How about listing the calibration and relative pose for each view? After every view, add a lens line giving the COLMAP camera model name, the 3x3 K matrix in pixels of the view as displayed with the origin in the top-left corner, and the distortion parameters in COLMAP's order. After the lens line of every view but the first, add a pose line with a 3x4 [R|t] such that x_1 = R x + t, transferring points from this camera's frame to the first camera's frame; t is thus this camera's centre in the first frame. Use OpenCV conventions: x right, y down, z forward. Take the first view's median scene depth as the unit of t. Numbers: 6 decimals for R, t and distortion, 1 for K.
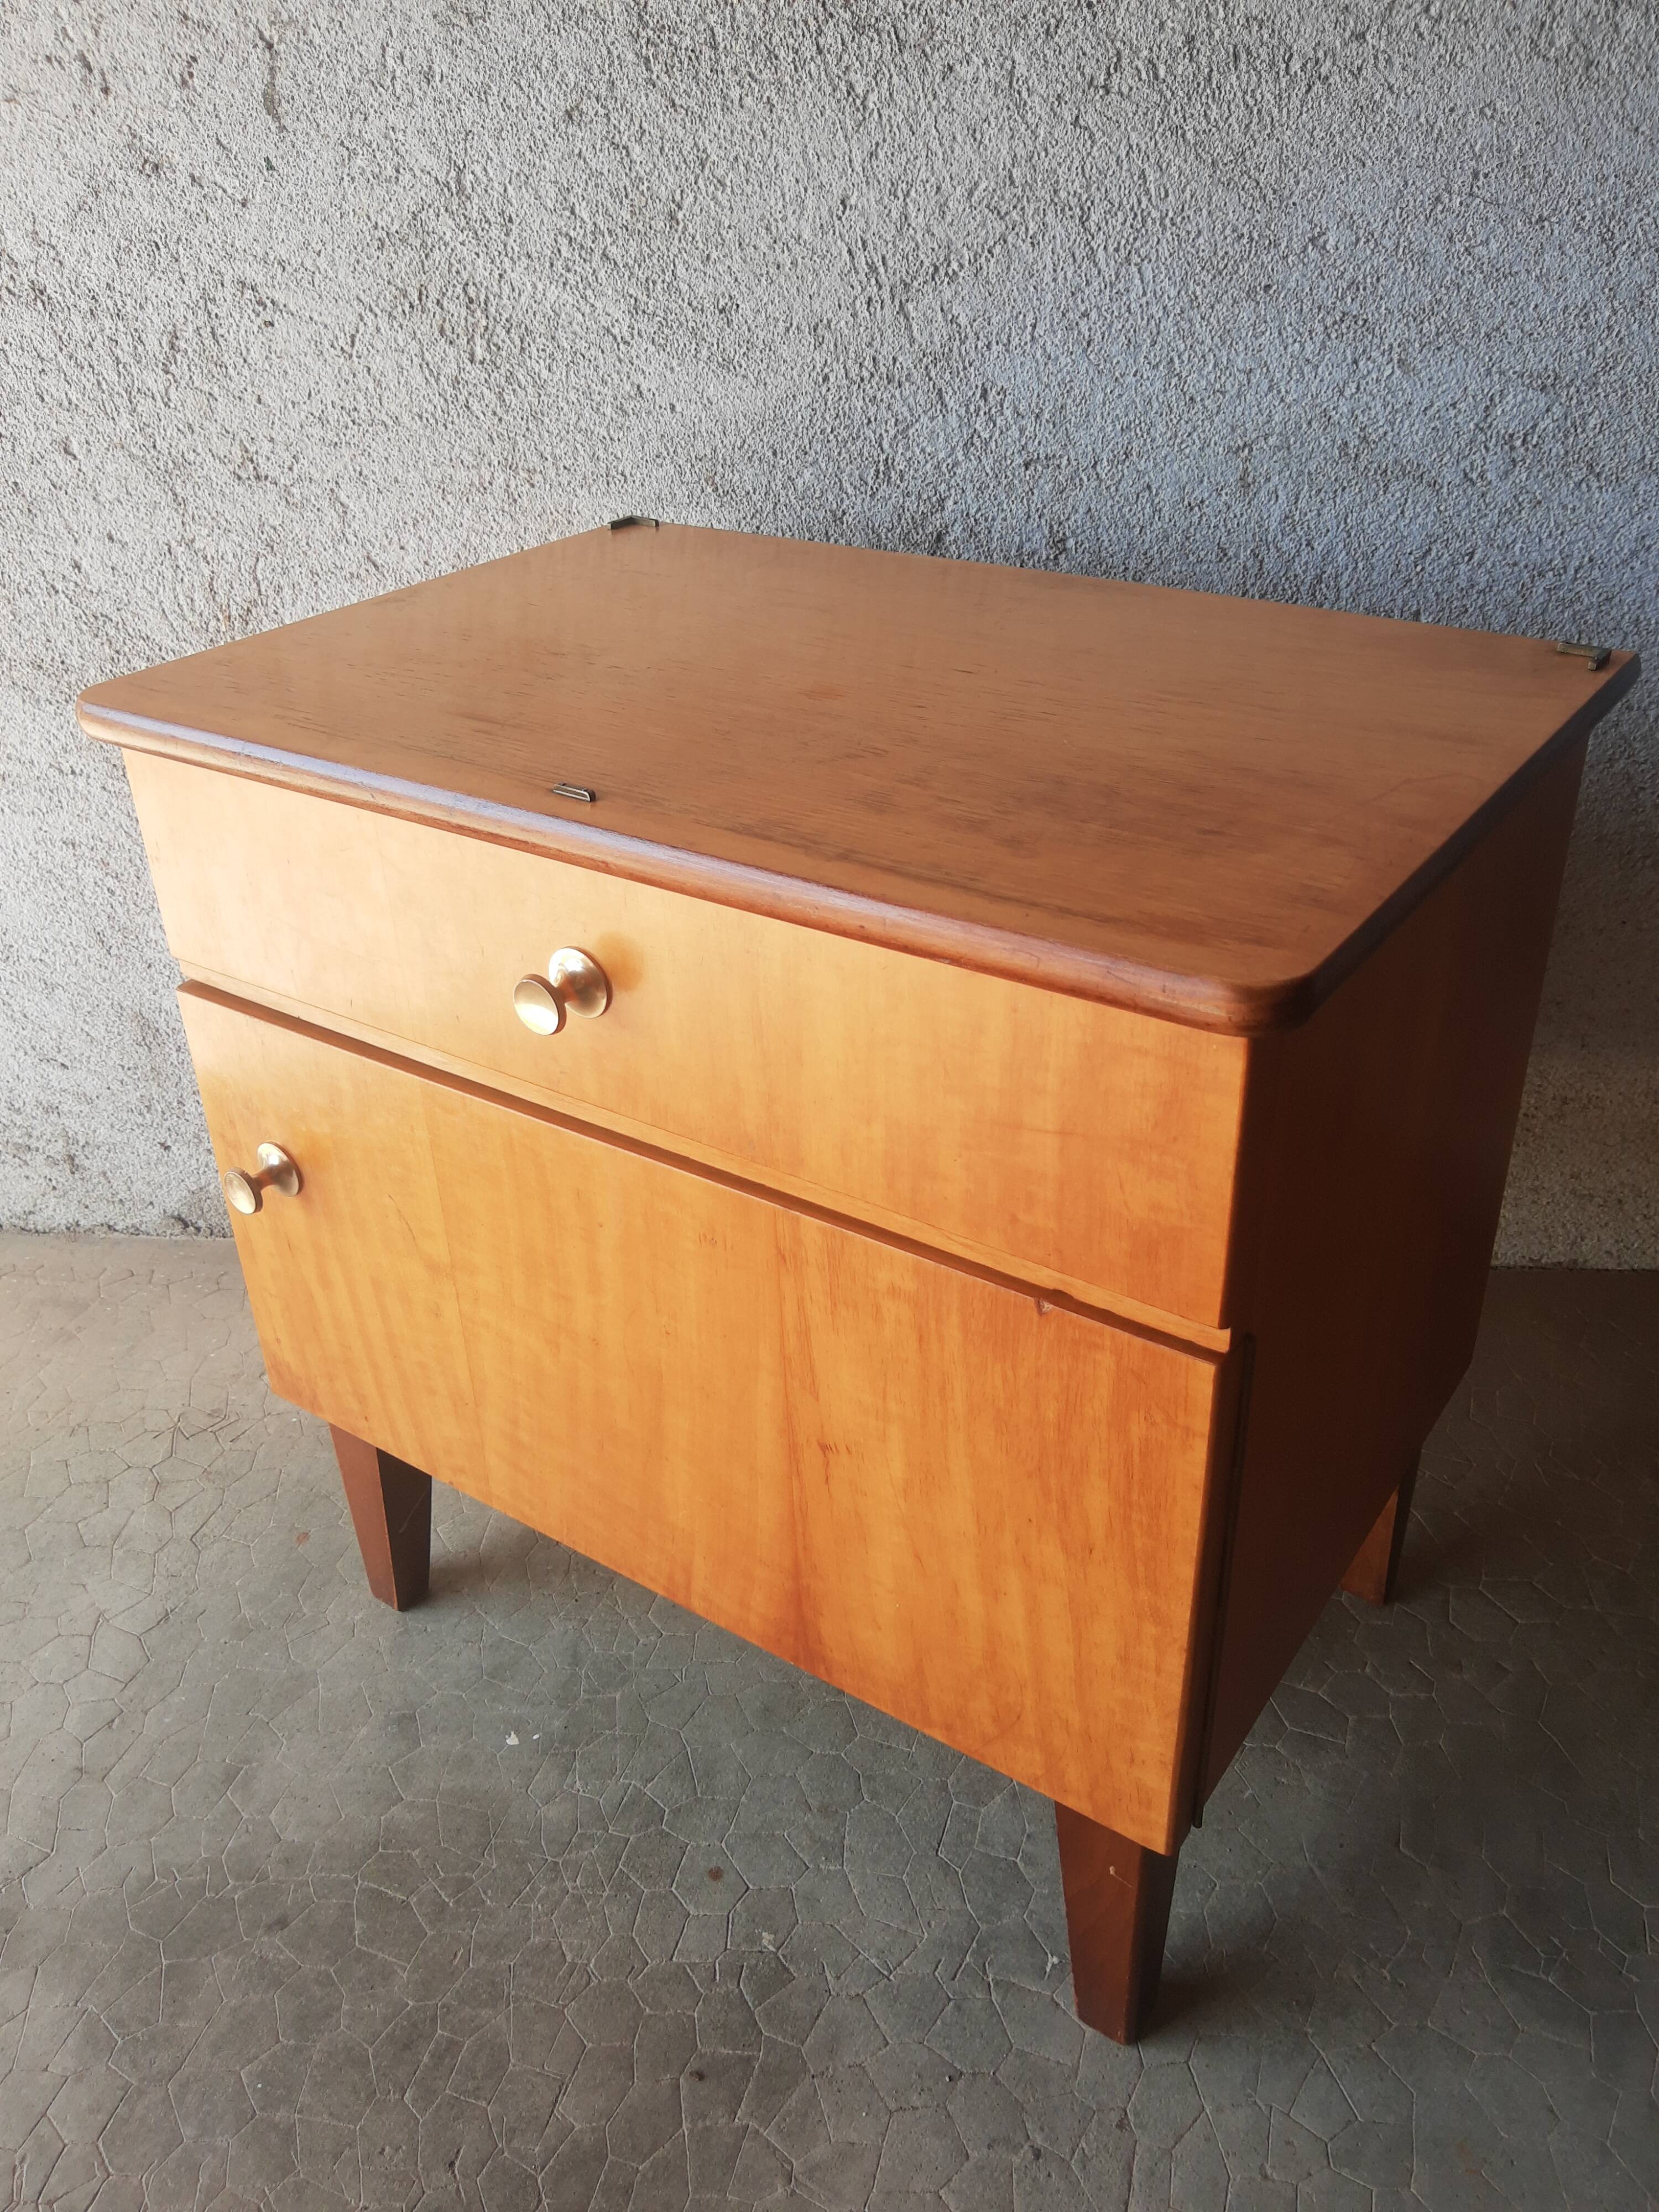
lens RADIAL K [[1729.6, 0, 833.3], [0, 1729.6, 1094.4], [0, 0, 1]] dist [-0.031025, 0.030982]
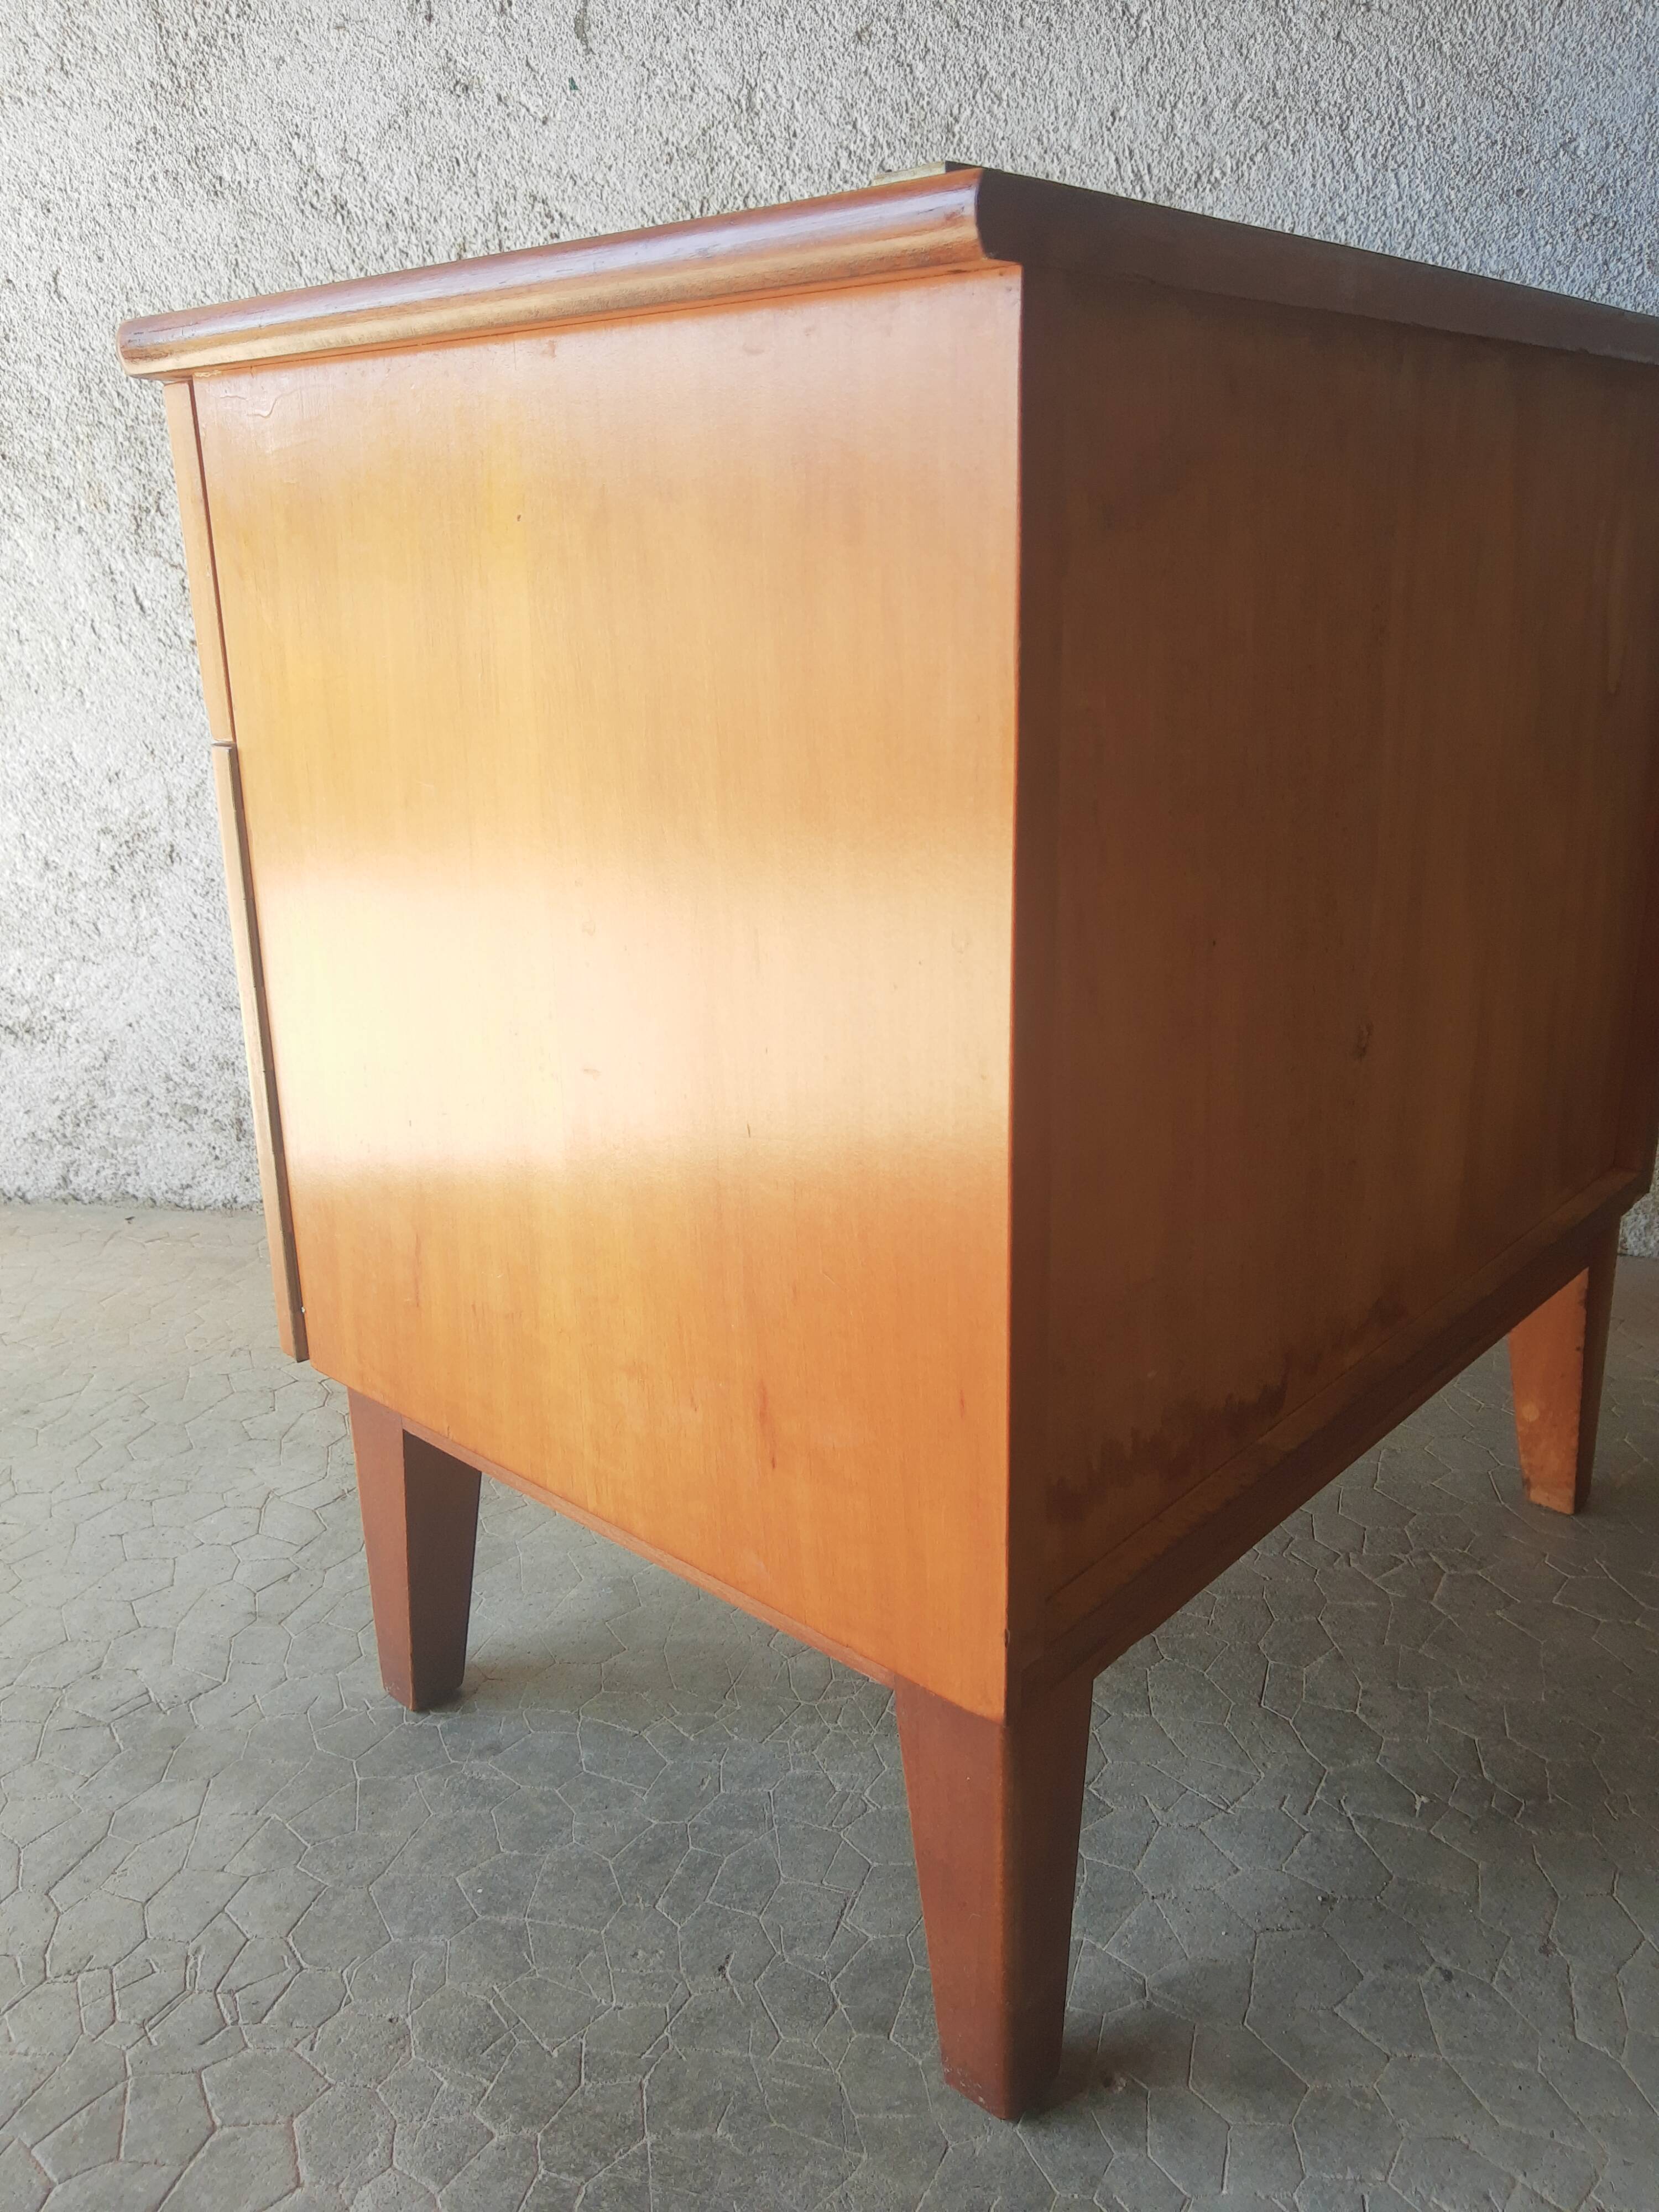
lens RADIAL K [[1729.6, 0, 835.7], [0, 1729.6, 1101.5], [0, 0, 1]] dist [-0.031025, 0.030982]
pose [[0.999392, 0.025908, -0.023353, -0.124485], [-0.030270, 0.976884, -0.211614, 0.305197], [0.017330, 0.212192, 0.977074, 0.090689]]
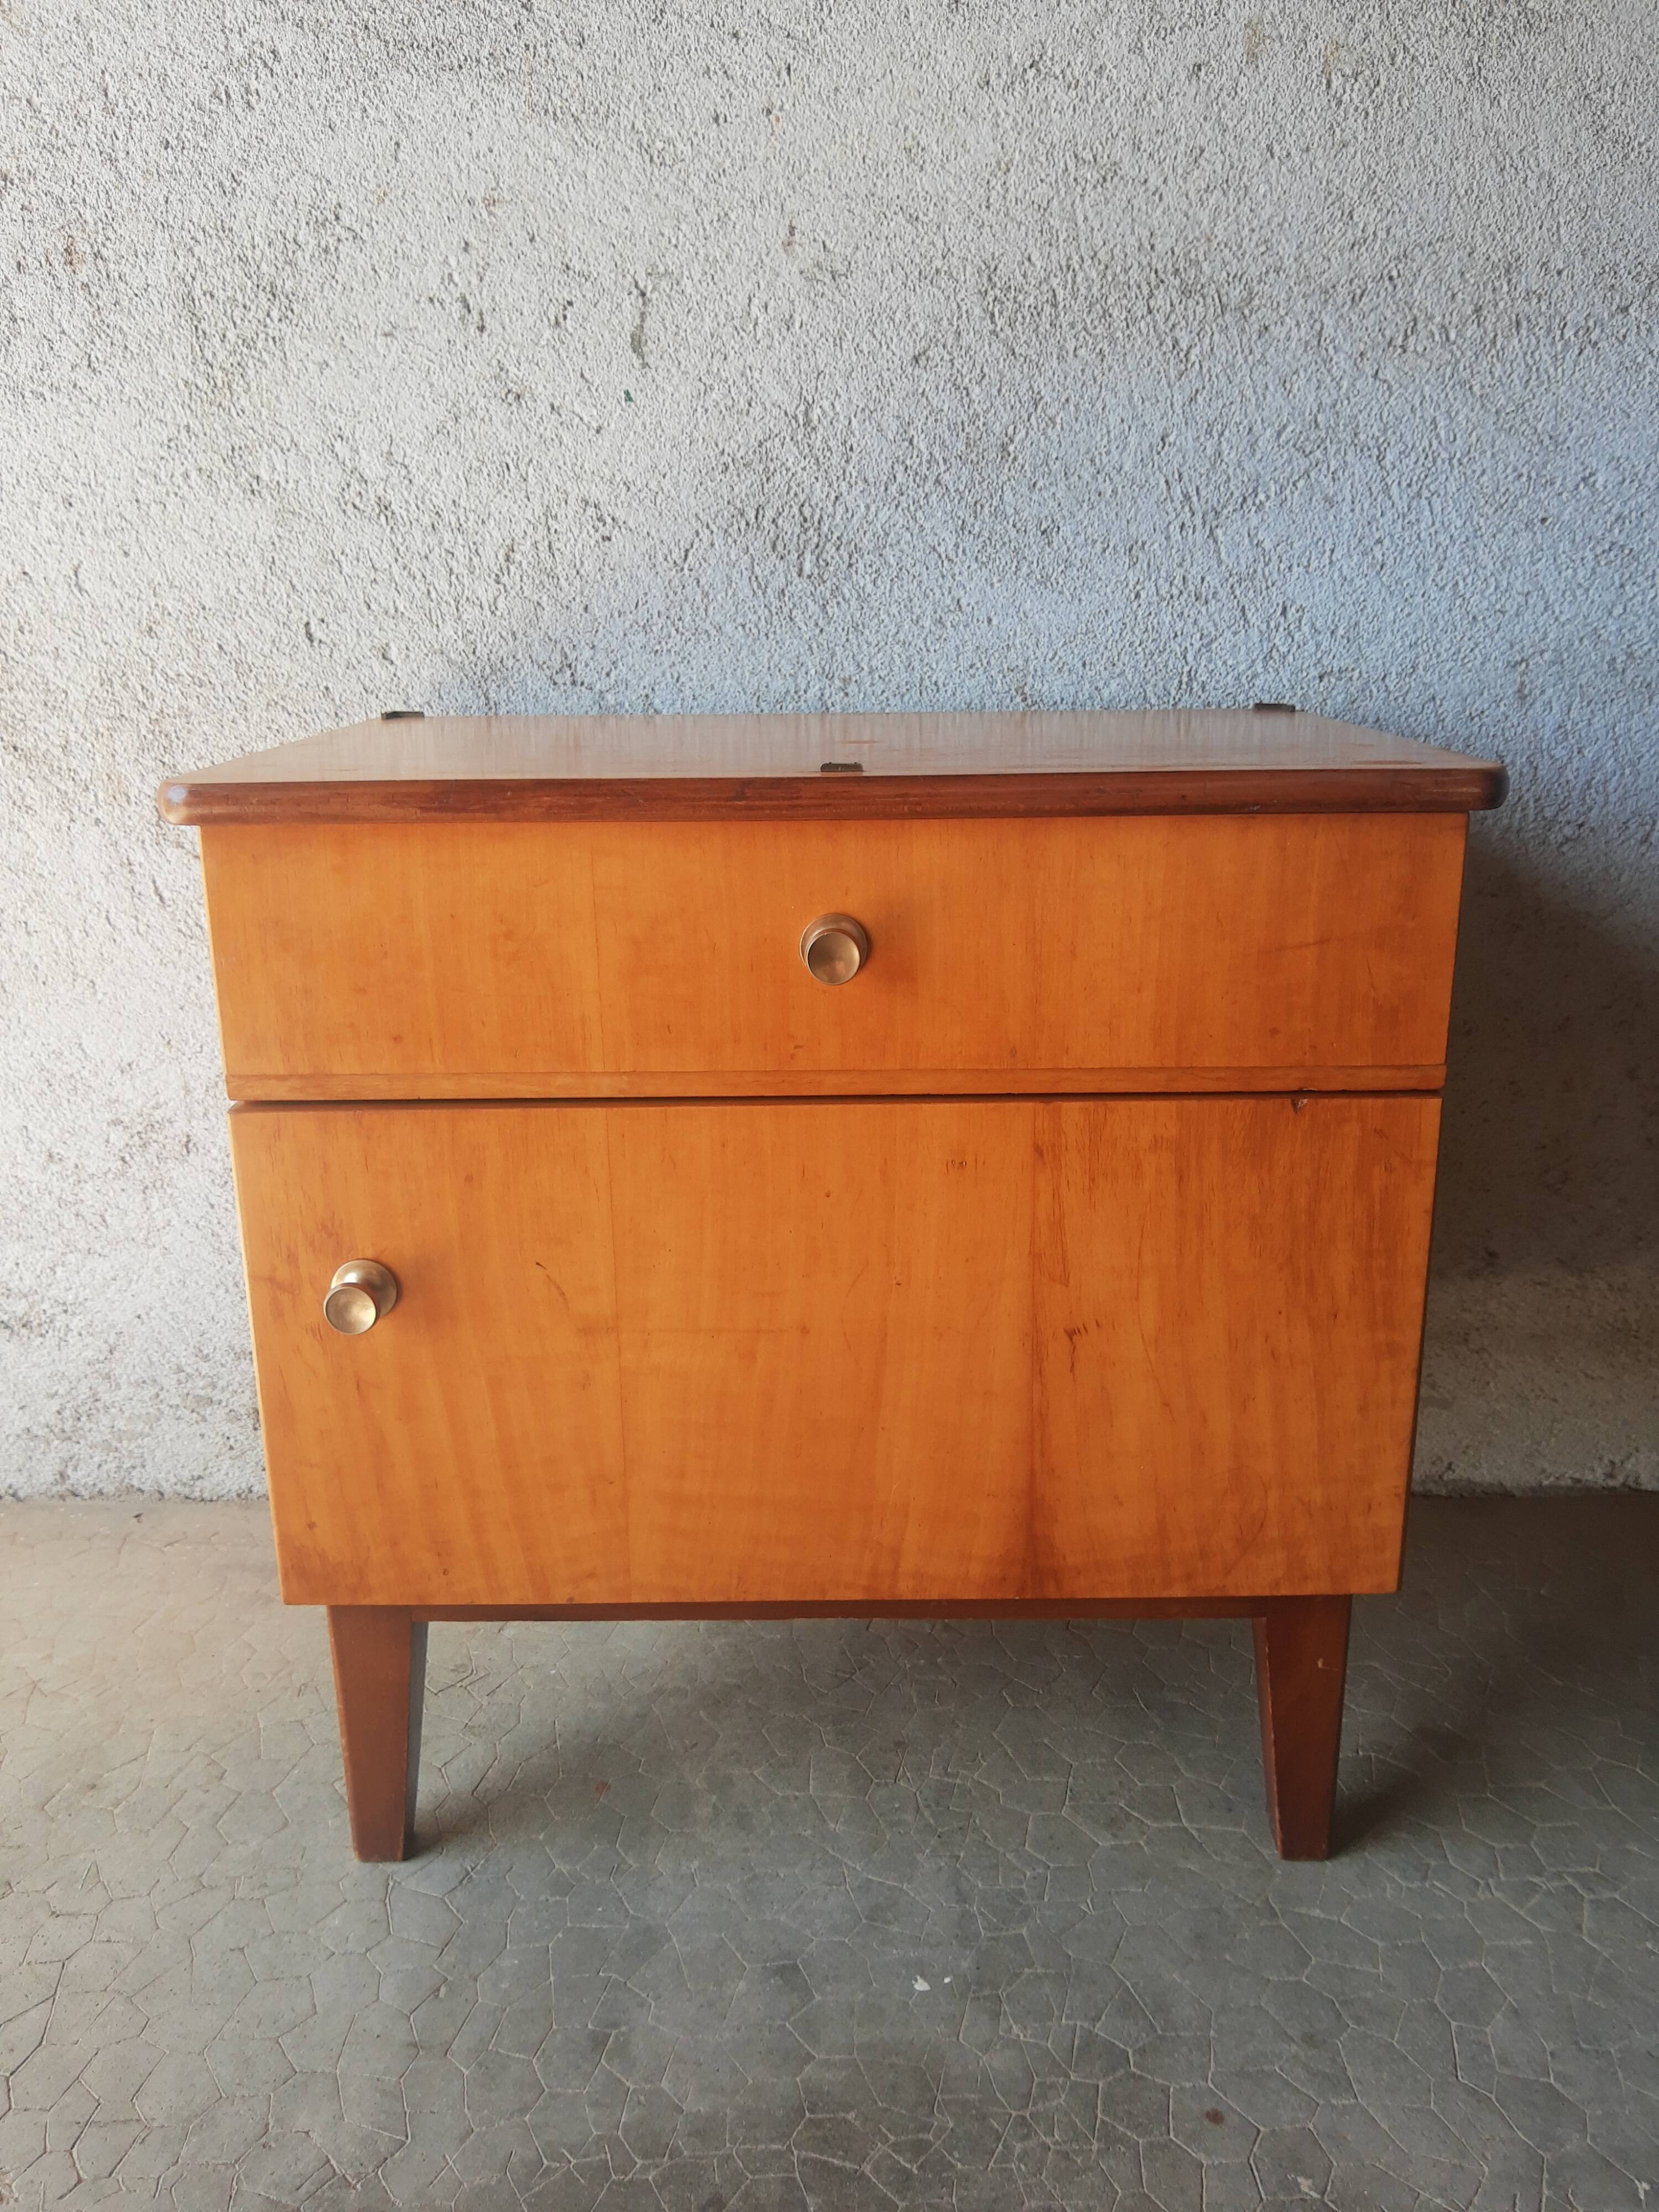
lens RADIAL K [[1729.6, 0, 834.8], [0, 1729.6, 1103.0], [0, 0, 1]] dist [-0.031025, 0.030982]
pose [[0.996629, -0.002582, 0.081998, -0.292835], [0.022672, 0.969247, -0.245043, 0.153581], [-0.078844, 0.246076, 0.966038, 0.062182]]
